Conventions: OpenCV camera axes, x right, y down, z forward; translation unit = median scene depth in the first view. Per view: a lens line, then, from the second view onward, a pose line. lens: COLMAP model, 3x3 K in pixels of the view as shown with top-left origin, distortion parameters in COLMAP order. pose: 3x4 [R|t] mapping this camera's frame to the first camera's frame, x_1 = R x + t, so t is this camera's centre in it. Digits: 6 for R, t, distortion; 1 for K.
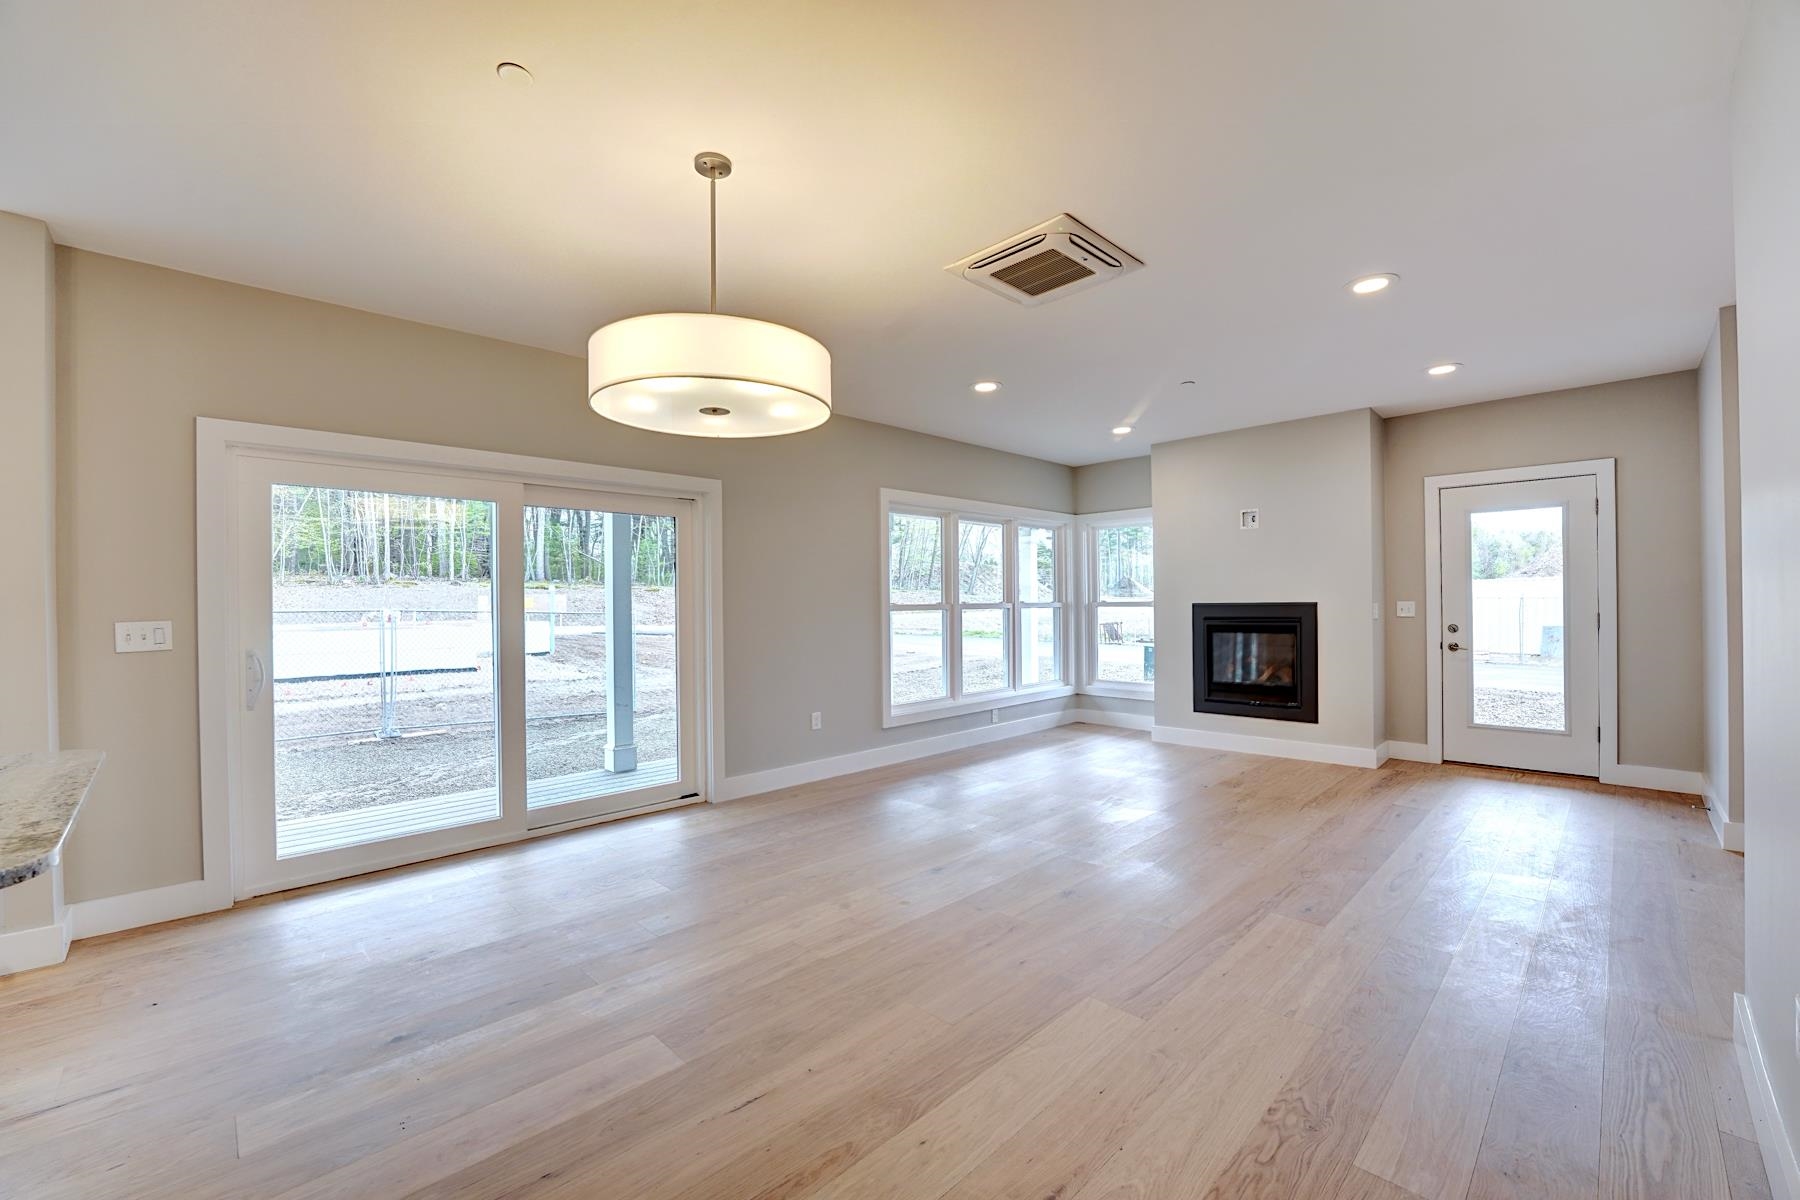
lens RADIAL K [[731.6, 0, 899.9], [0, 731.6, 606.3], [0, 0, 1]] dist [-0.024739, 0.000166]
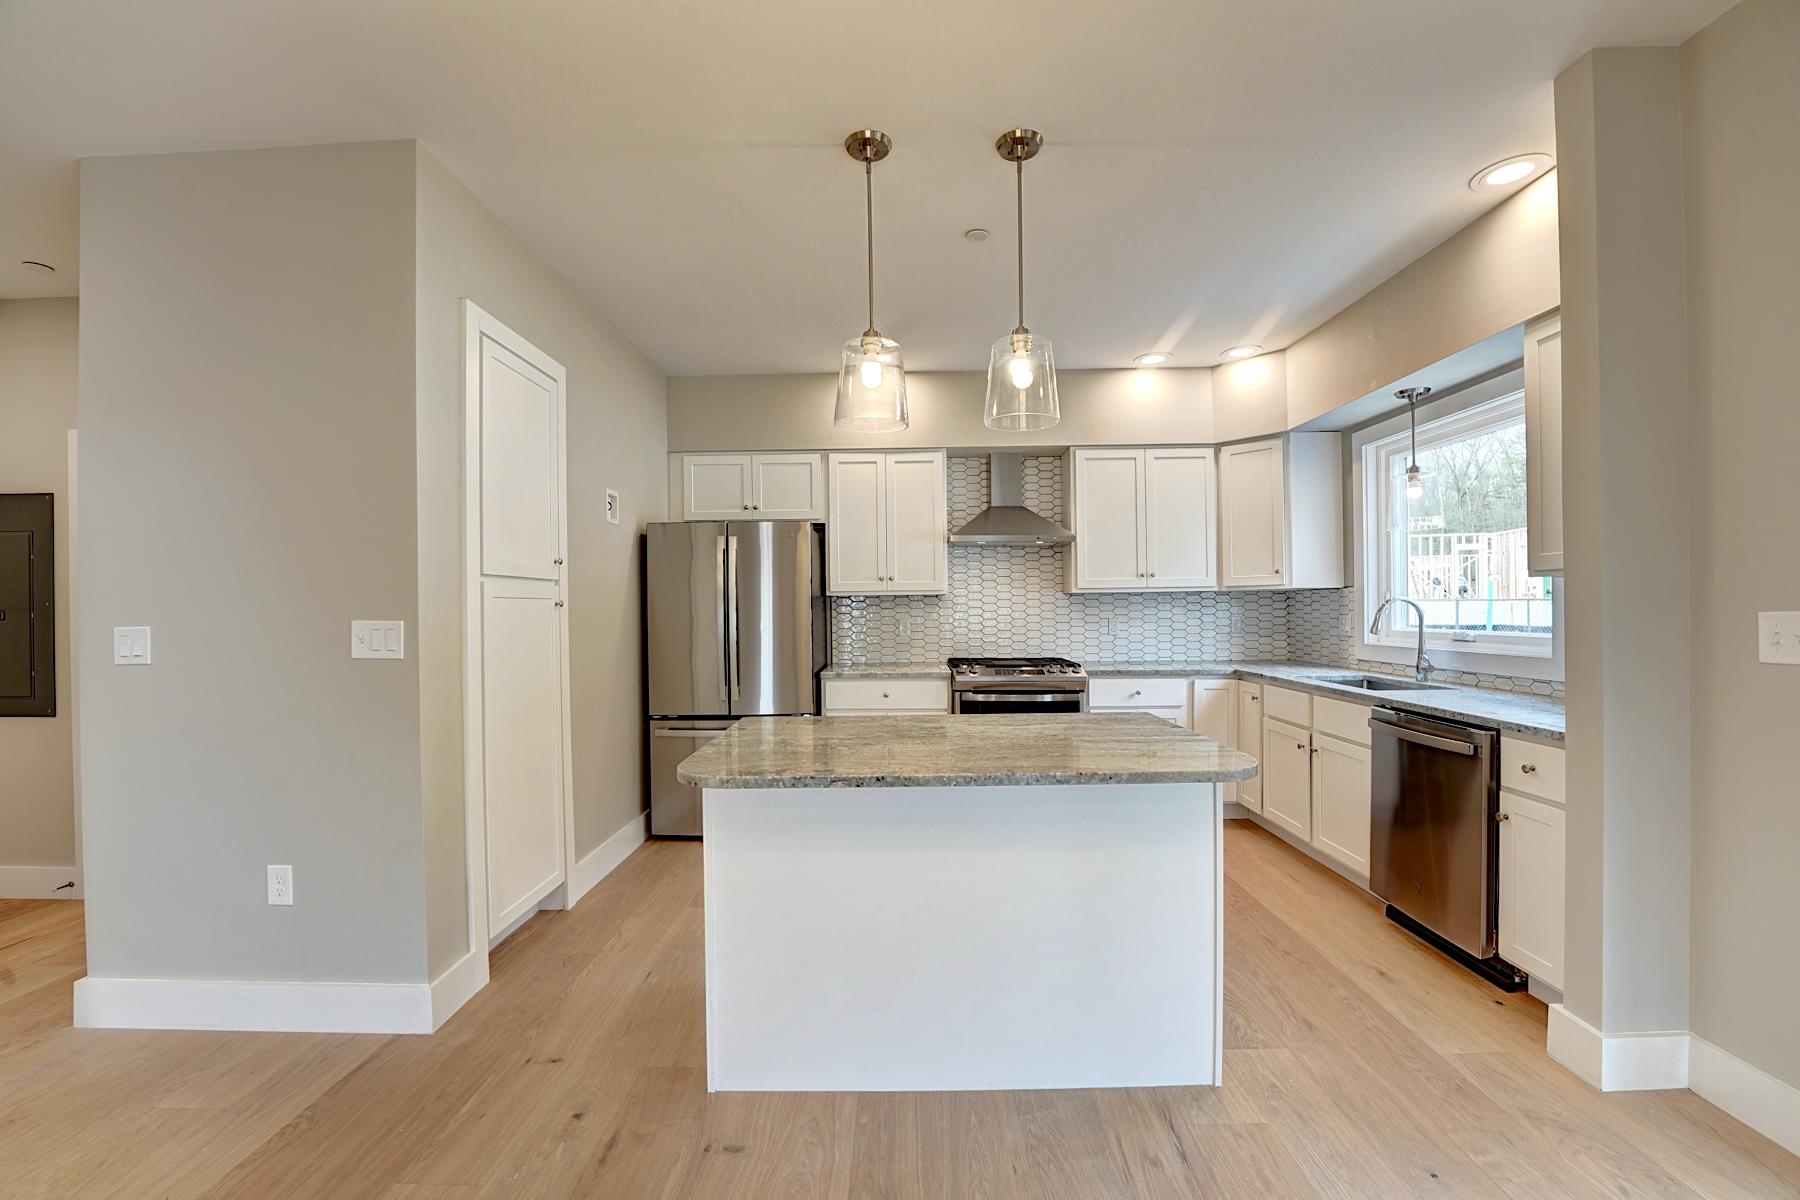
lens RADIAL K [[731.6, 0, 899.9], [0, 731.6, 606.3], [0, 0, 1]] dist [-0.024739, 0.000166]
pose [[-0.713302, 0.019370, -0.700589, -0.119707], [0.018559, 0.999790, 0.008747, -0.000454], [0.700611, -0.006763, -0.713512, 0.613404]]
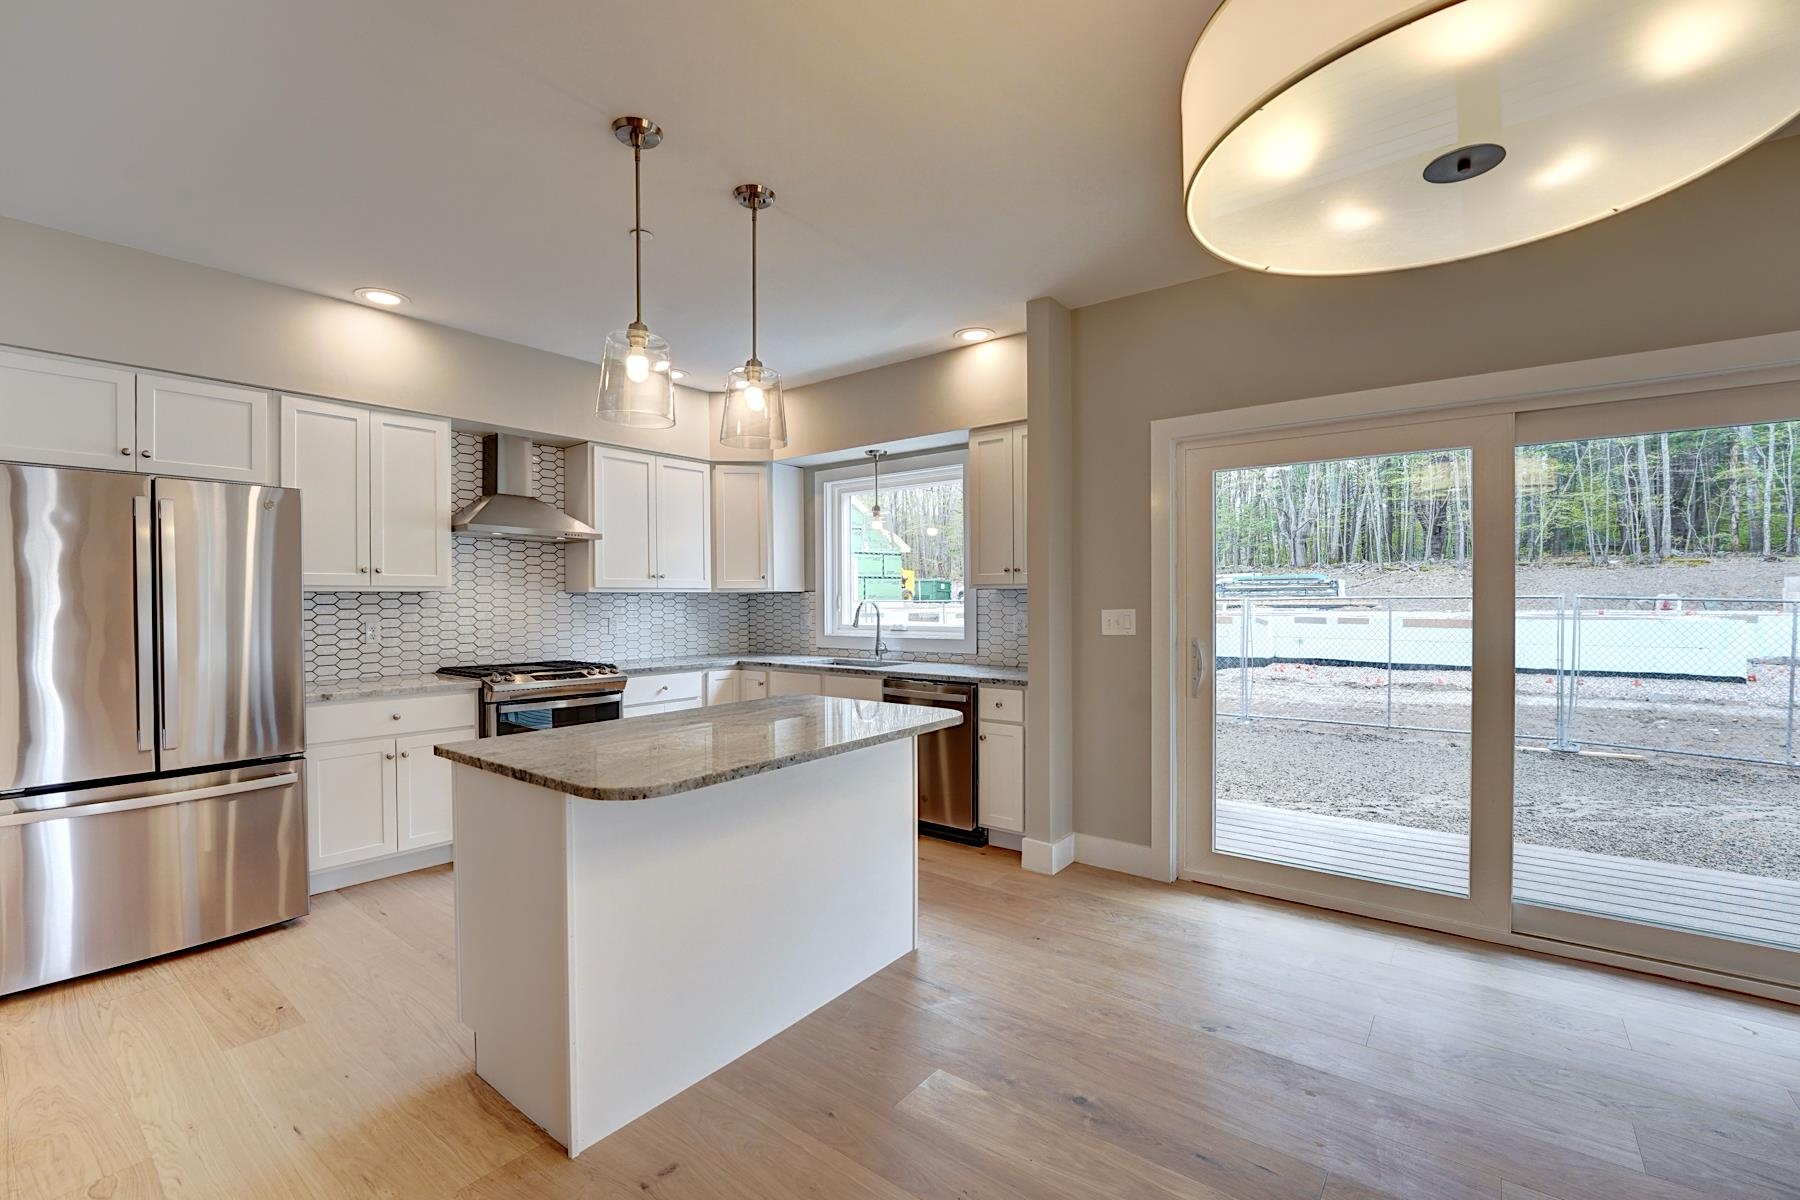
lens RADIAL K [[766.1, 0, 908.4], [0, 766.1, 600.9], [0, 0, 1]] dist [-0.028274, -0.000050]
pose [[0.136450, 0.011972, -0.990575, 0.084216], [0.002496, 0.999920, 0.012428, -0.006043], [0.990644, -0.004168, 0.136409, 0.334016]]
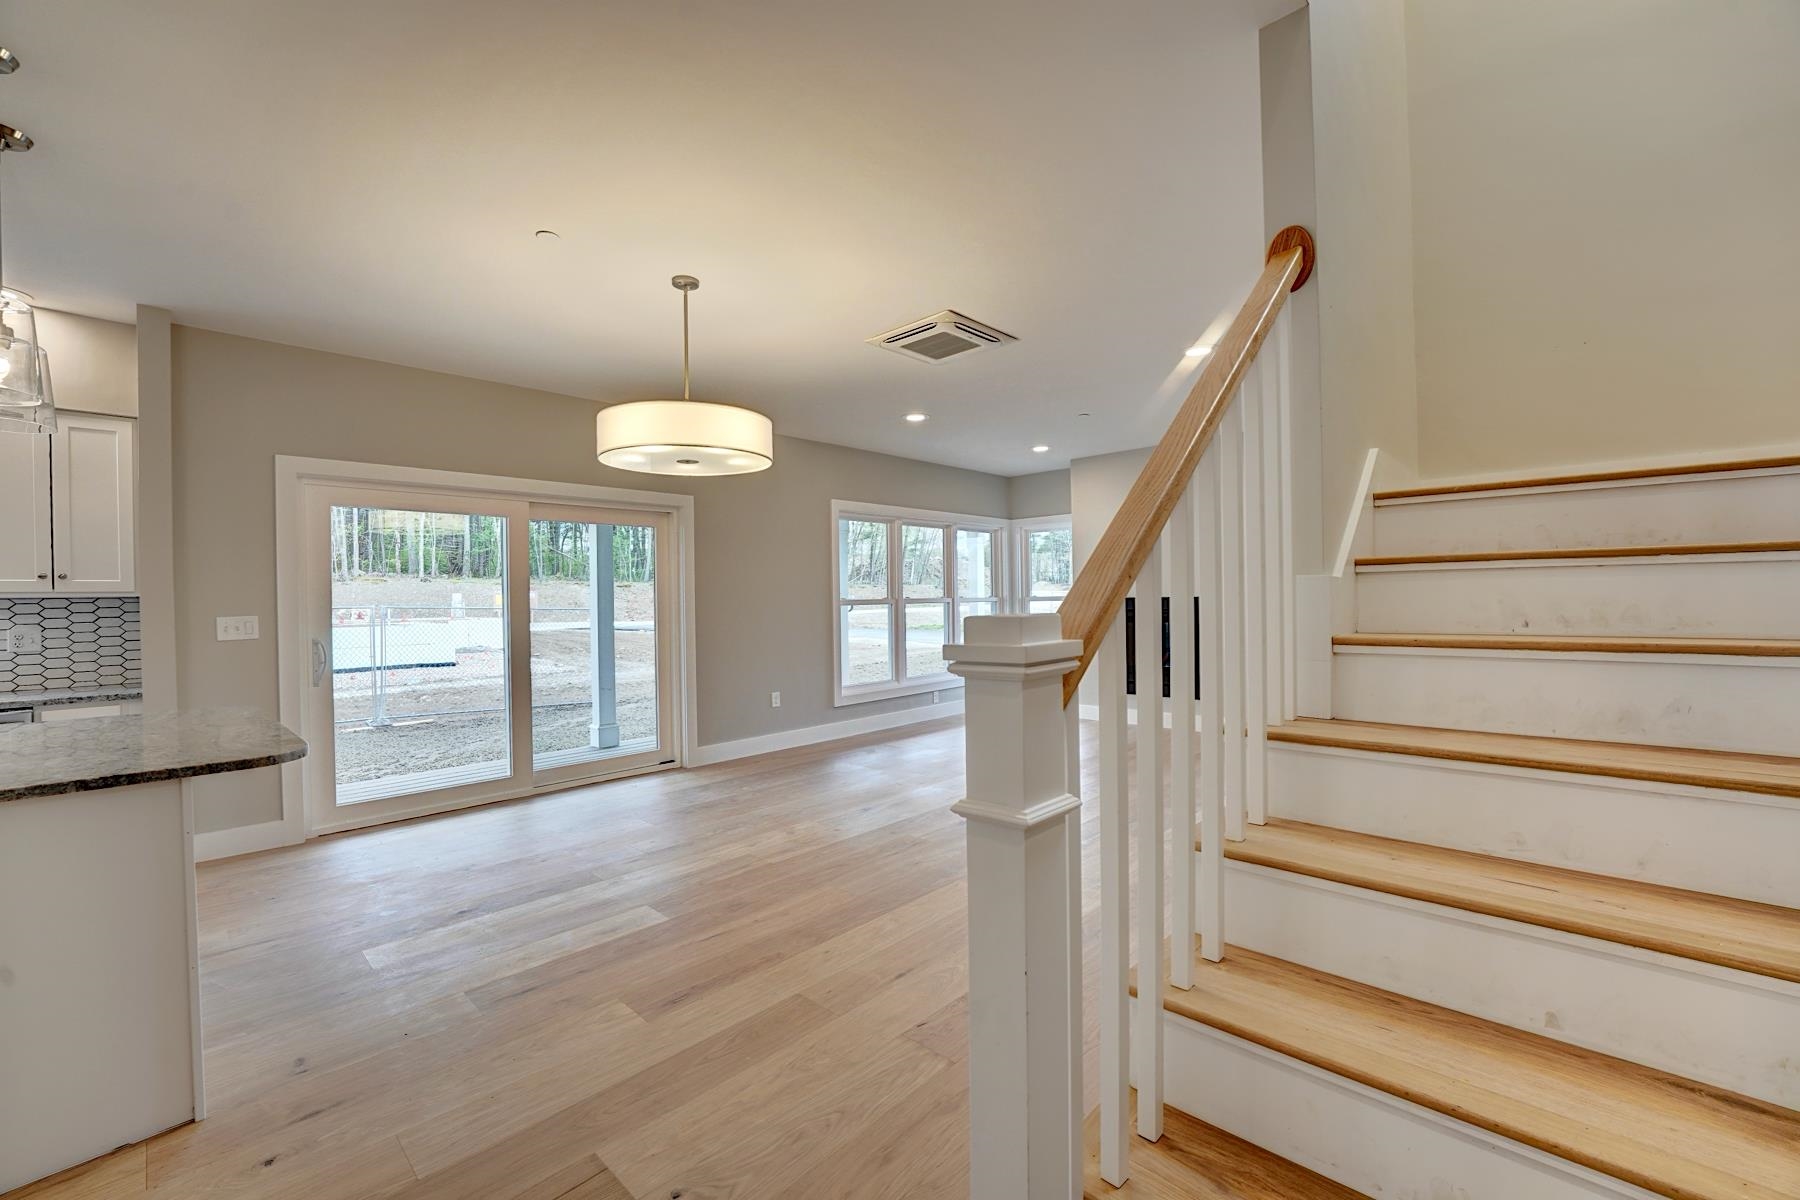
lens RADIAL K [[731.6, 0, 899.9], [0, 731.6, 606.3], [0, 0, 1]] dist [-0.024739, 0.000166]
pose [[0.999350, -0.004290, 0.035804, 0.054323], [0.004027, 0.999964, 0.007419, -0.000931], [-0.035835, -0.007270, 0.999331, -0.222331]]
